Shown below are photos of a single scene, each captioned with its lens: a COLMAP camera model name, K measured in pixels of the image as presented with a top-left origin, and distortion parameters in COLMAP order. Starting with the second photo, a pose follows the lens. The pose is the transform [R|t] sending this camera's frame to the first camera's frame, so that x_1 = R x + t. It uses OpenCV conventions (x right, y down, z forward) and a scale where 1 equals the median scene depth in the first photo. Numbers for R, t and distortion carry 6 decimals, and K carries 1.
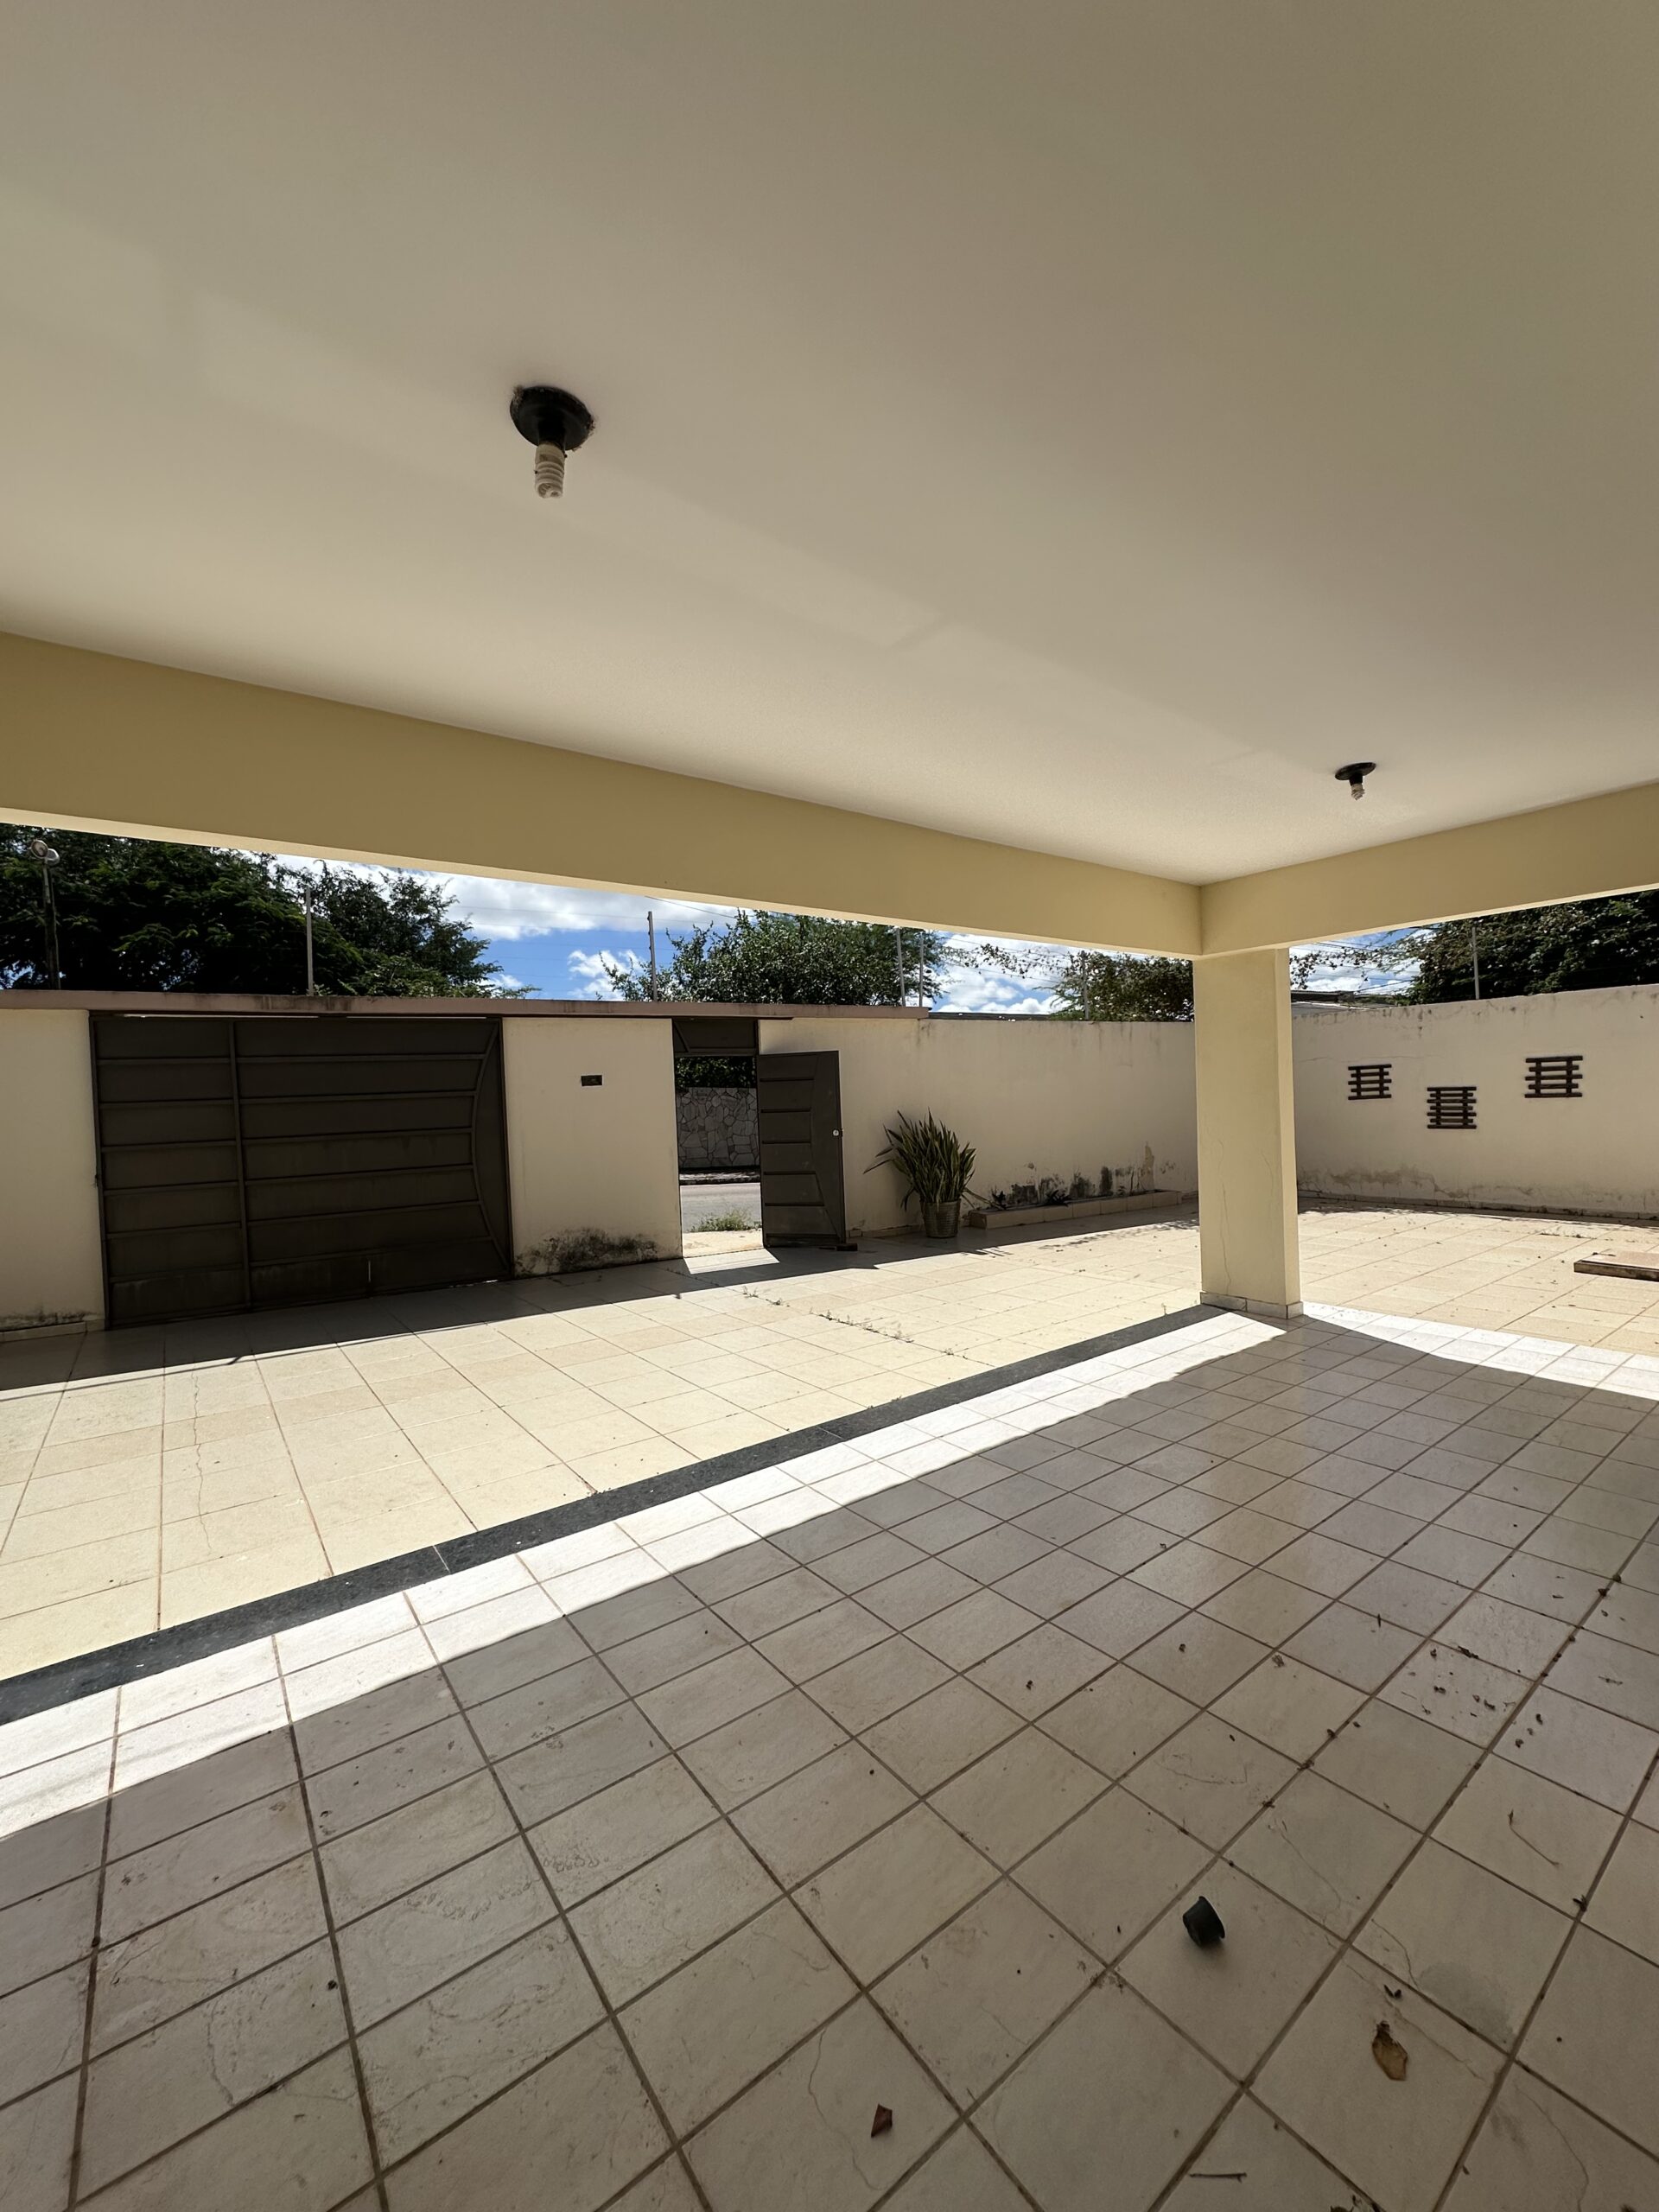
lens RADIAL K [[884.6, 0, 826.8], [0, 884.6, 1106.3], [0, 0, 1]] dist [-0.003180, 0.000784]
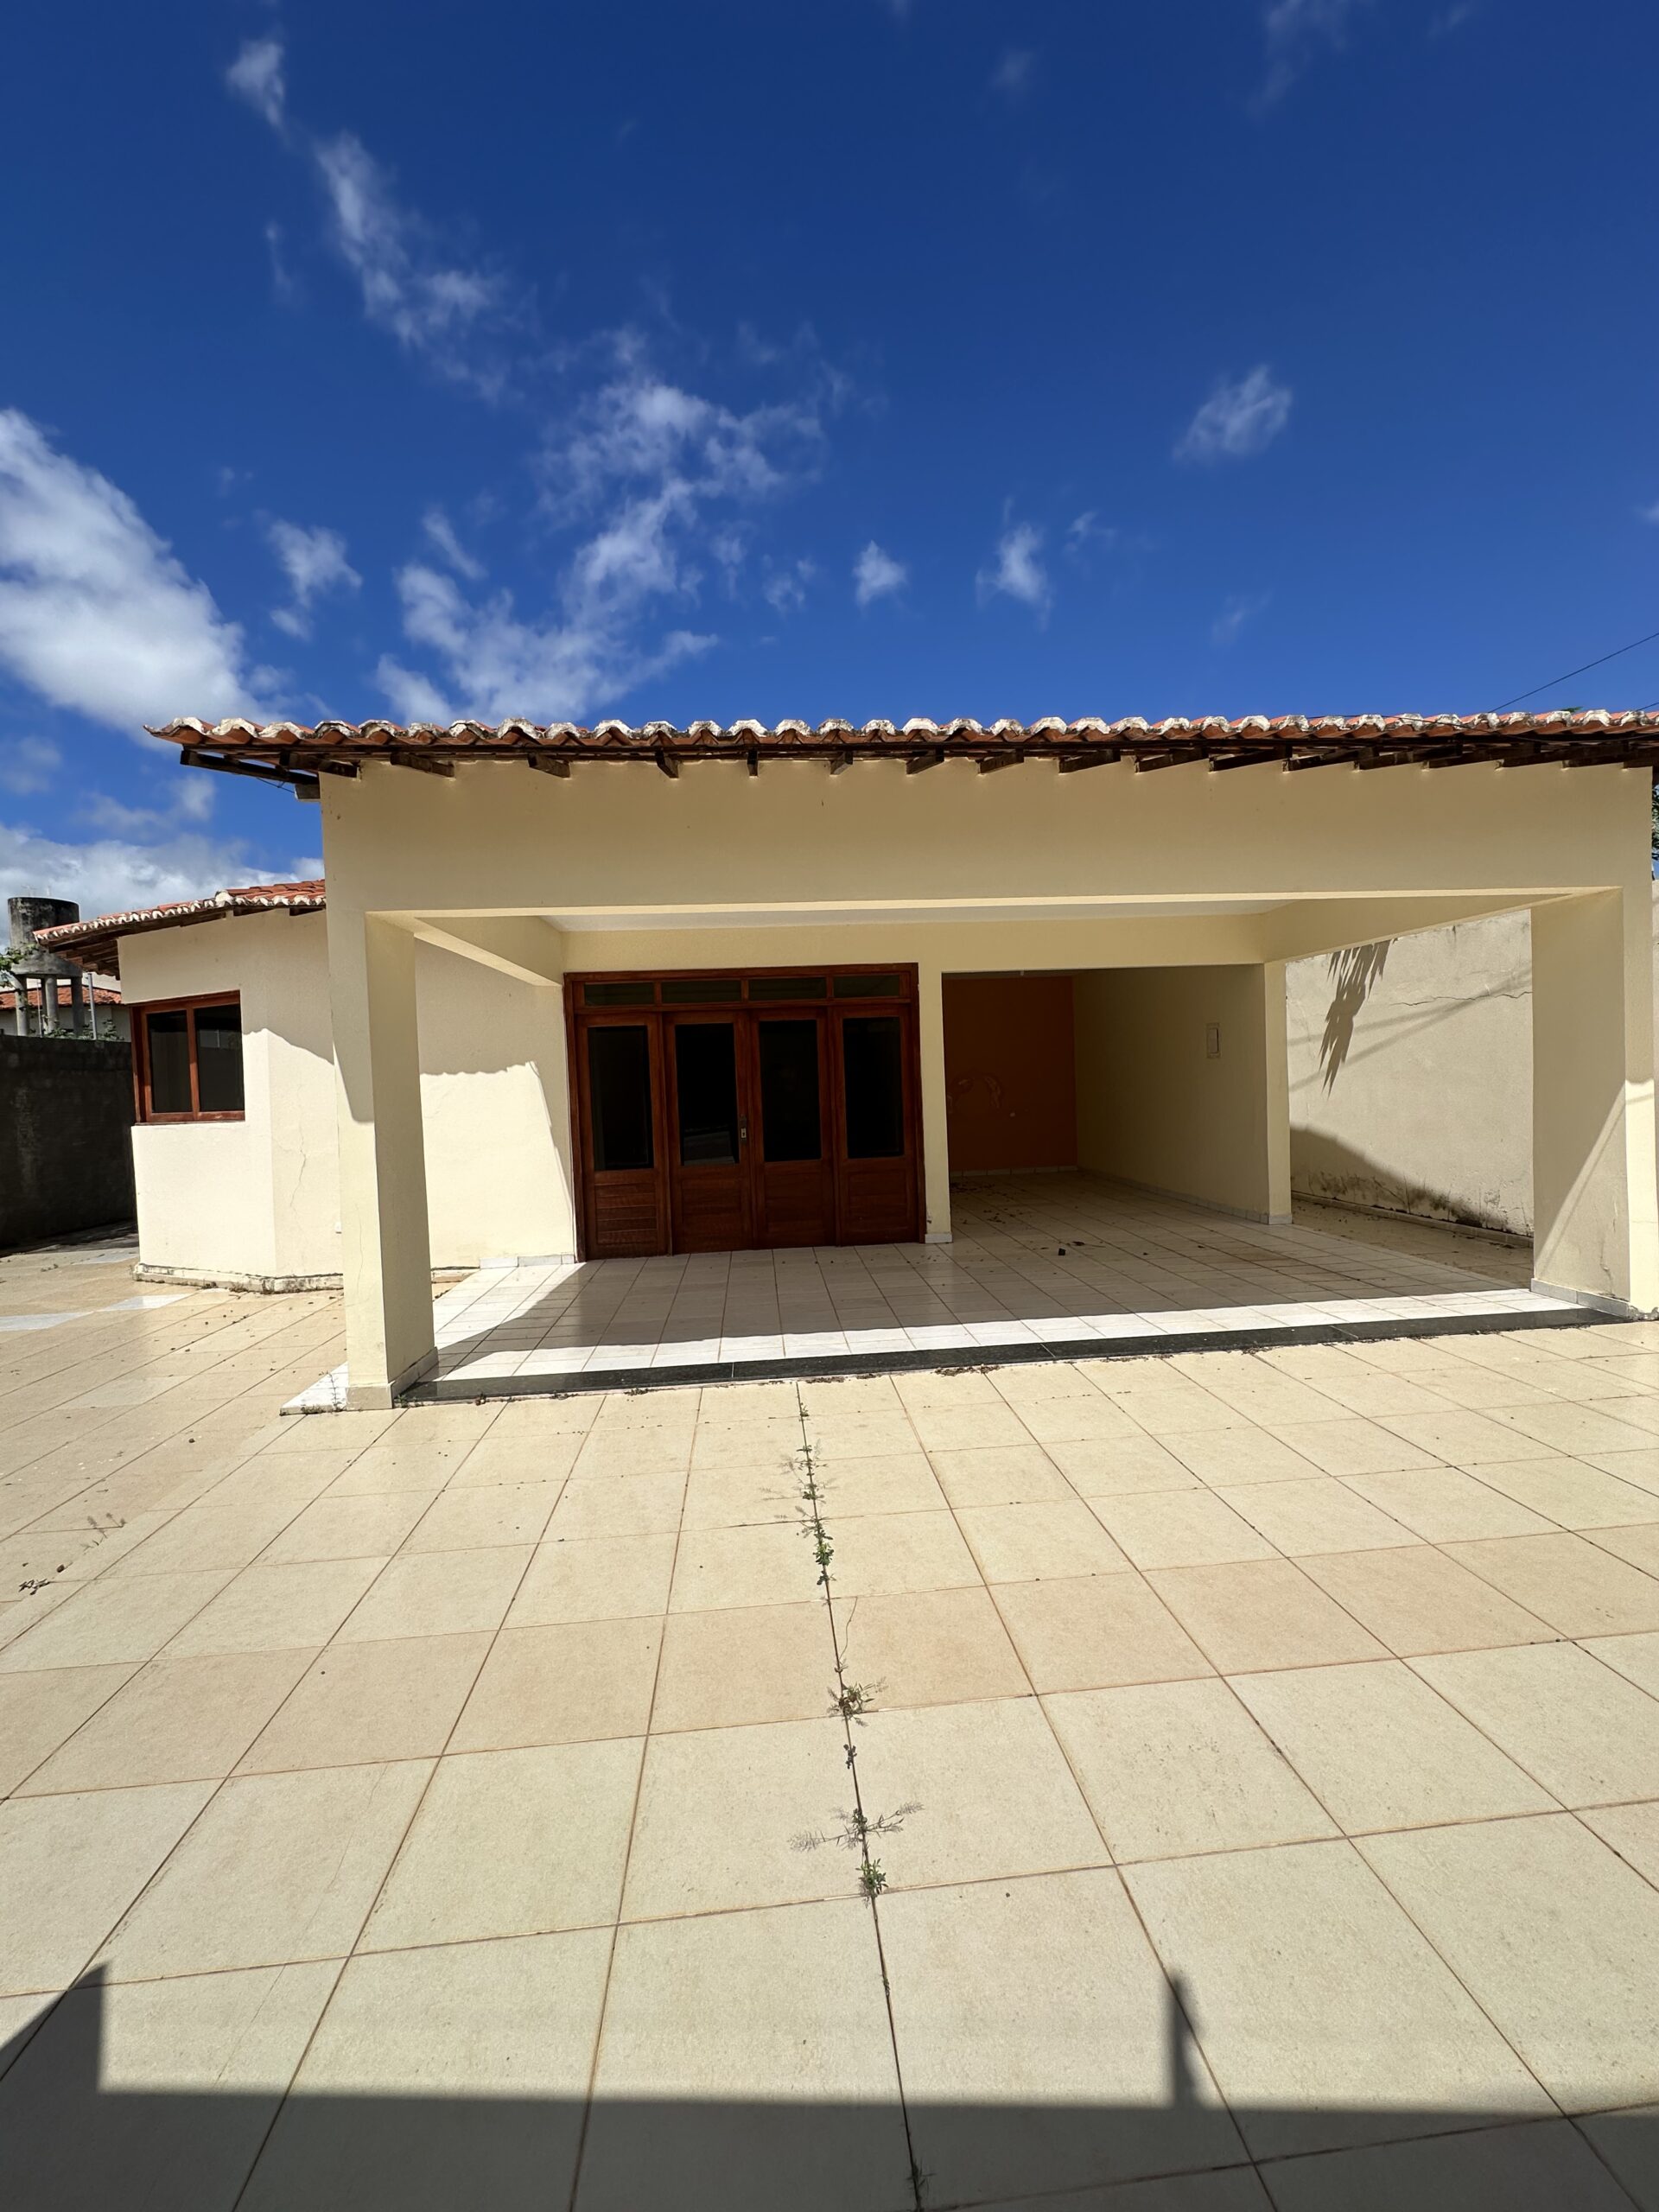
lens RADIAL K [[884.6, 0, 837.8], [0, 884.6, 1101.4], [0, 0, 1]] dist [-0.003180, 0.000784]
pose [[-0.848860, 0.055897, 0.525653, -0.146580], [0.074761, 0.997093, 0.014700, 0.001031], [-0.523304, 0.051777, -0.850572, 0.791163]]
